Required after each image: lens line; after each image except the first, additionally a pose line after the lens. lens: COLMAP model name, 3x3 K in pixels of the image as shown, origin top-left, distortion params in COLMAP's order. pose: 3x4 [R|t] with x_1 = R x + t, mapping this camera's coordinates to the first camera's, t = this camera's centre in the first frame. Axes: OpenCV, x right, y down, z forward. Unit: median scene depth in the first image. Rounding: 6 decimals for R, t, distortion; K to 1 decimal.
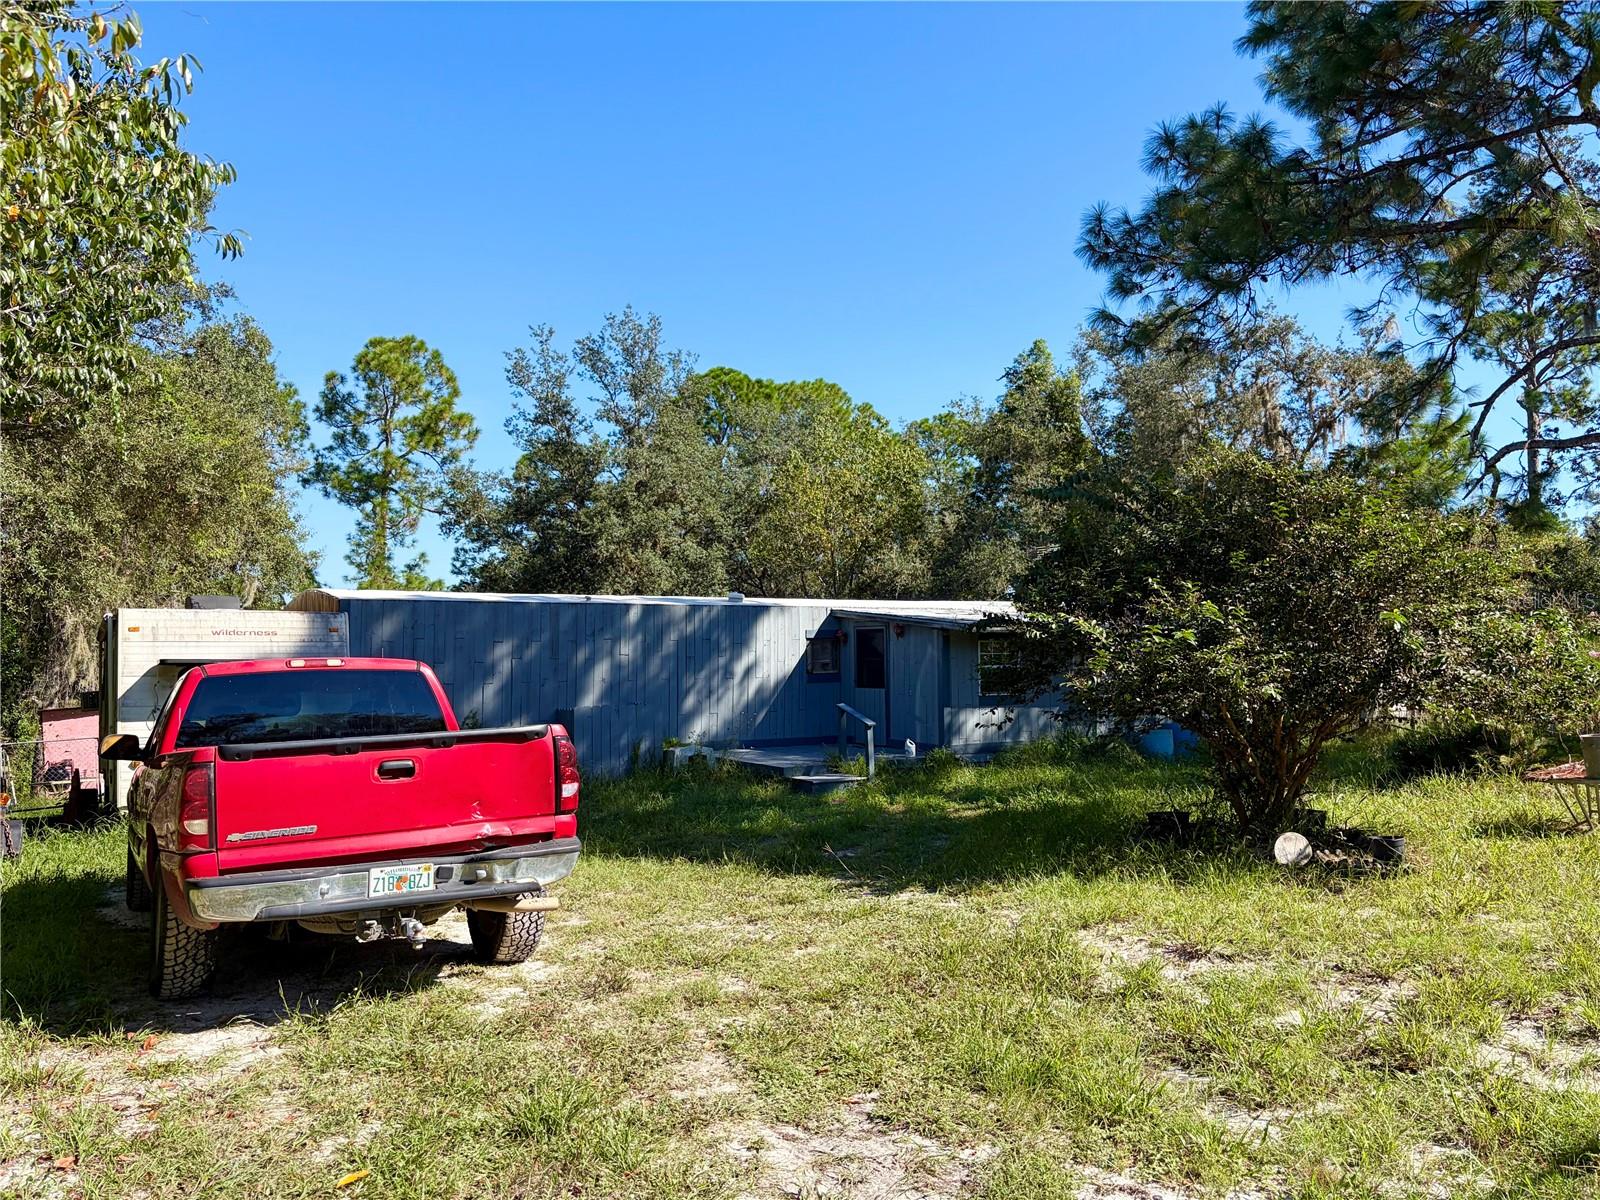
lens RADIAL K [[1213.0, 0, 800.0], [0, 1213.0, 600.0], [0, 0, 1]] dist [0.022881, -0.004899]
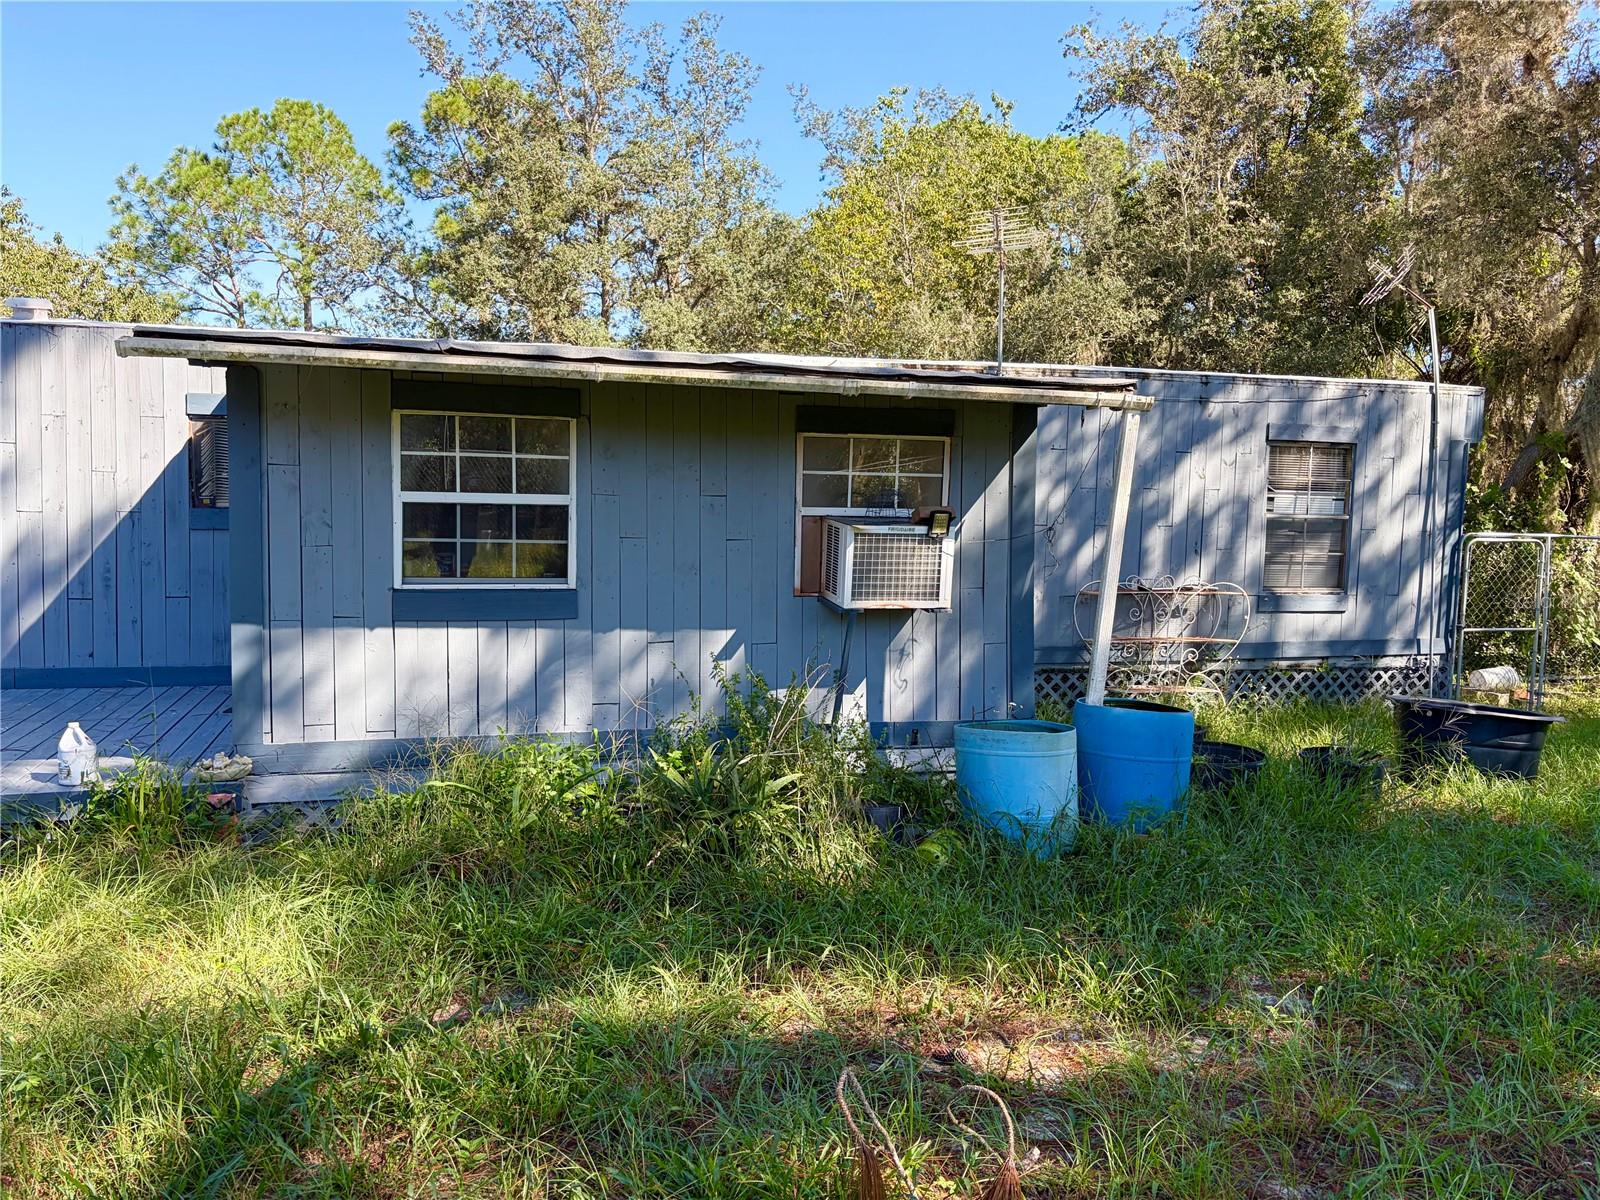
lens RADIAL K [[1213.0, 0, 800.0], [0, 1213.0, 600.0], [0, 0, 1]] dist [0.022881, -0.004899]
pose [[0.950198, 0.055620, -0.306644, 0.182626], [-0.014406, 0.990733, 0.135061, 0.019751], [0.311315, -0.123917, 0.942193, 0.388334]]
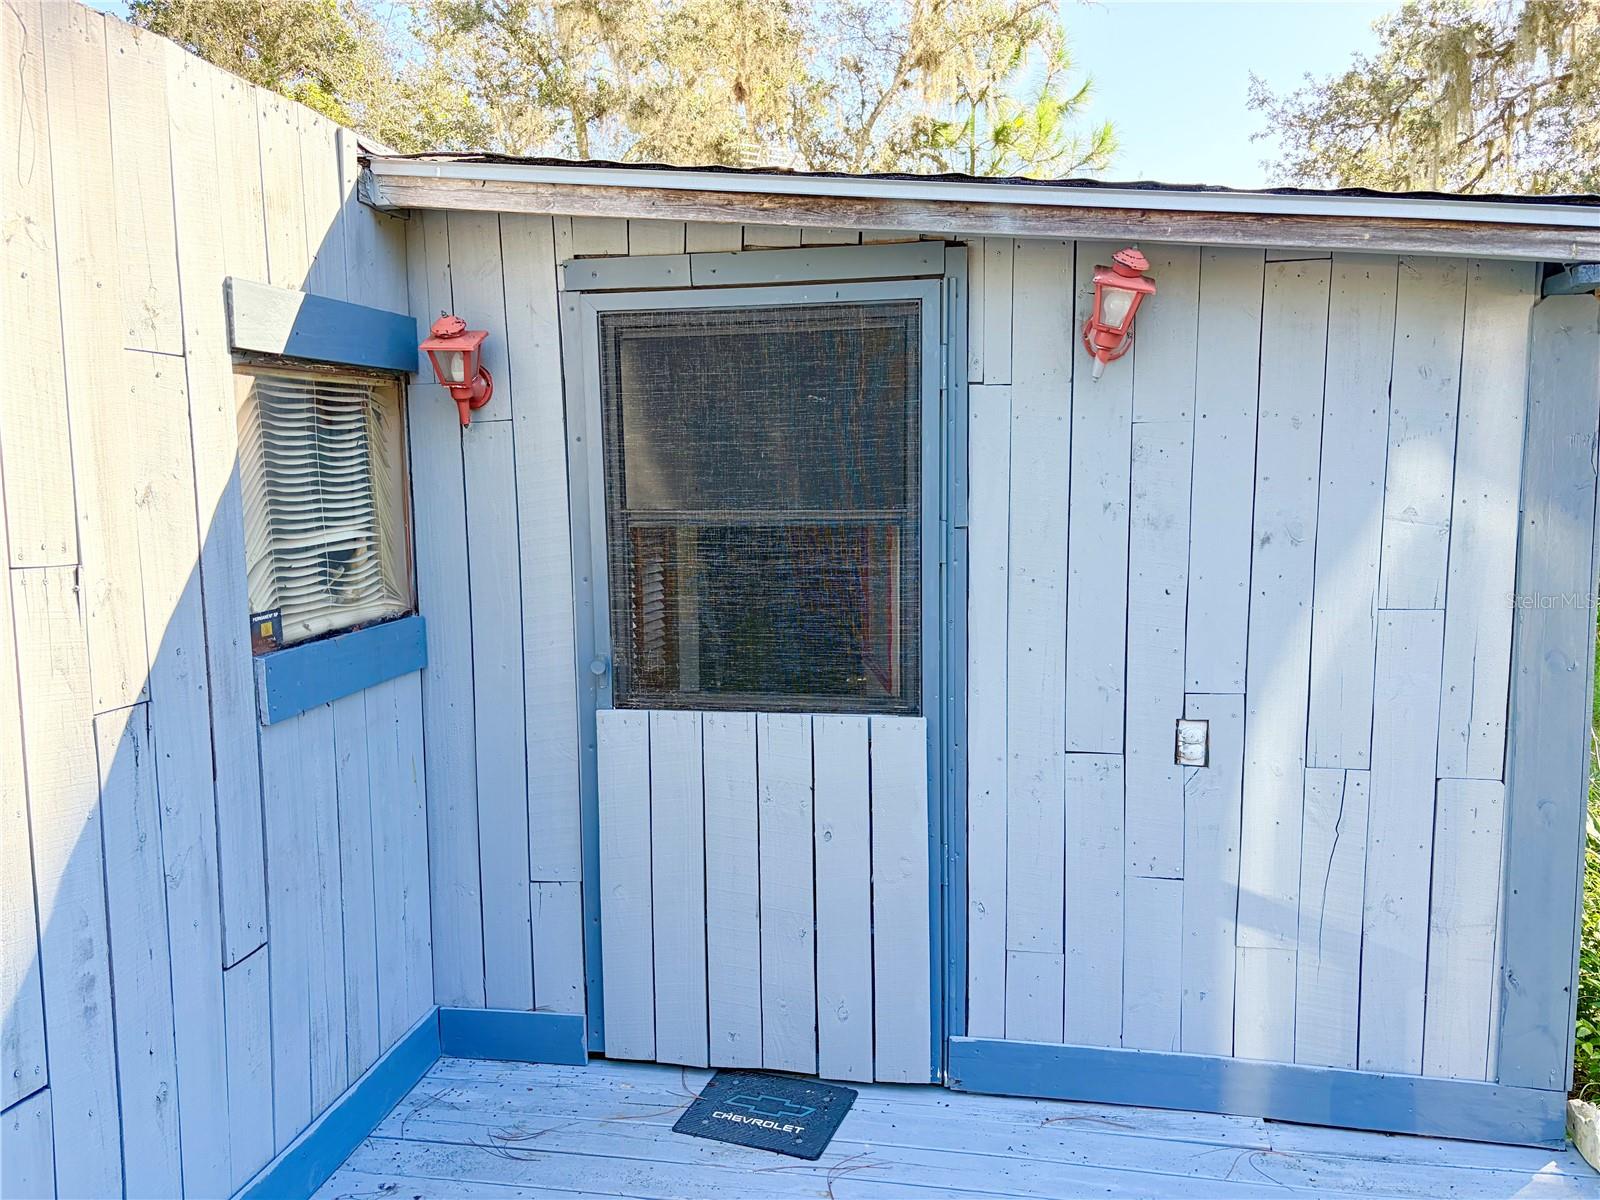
lens RADIAL K [[1213.0, 0, 800.0], [0, 1213.0, 600.0], [0, 0, 1]] dist [0.022881, -0.004899]
pose [[0.699920, -0.081945, 0.709505, -0.023985], [-0.025961, 0.989821, 0.139930, 0.021330], [-0.713750, -0.116359, 0.690668, 0.502107]]
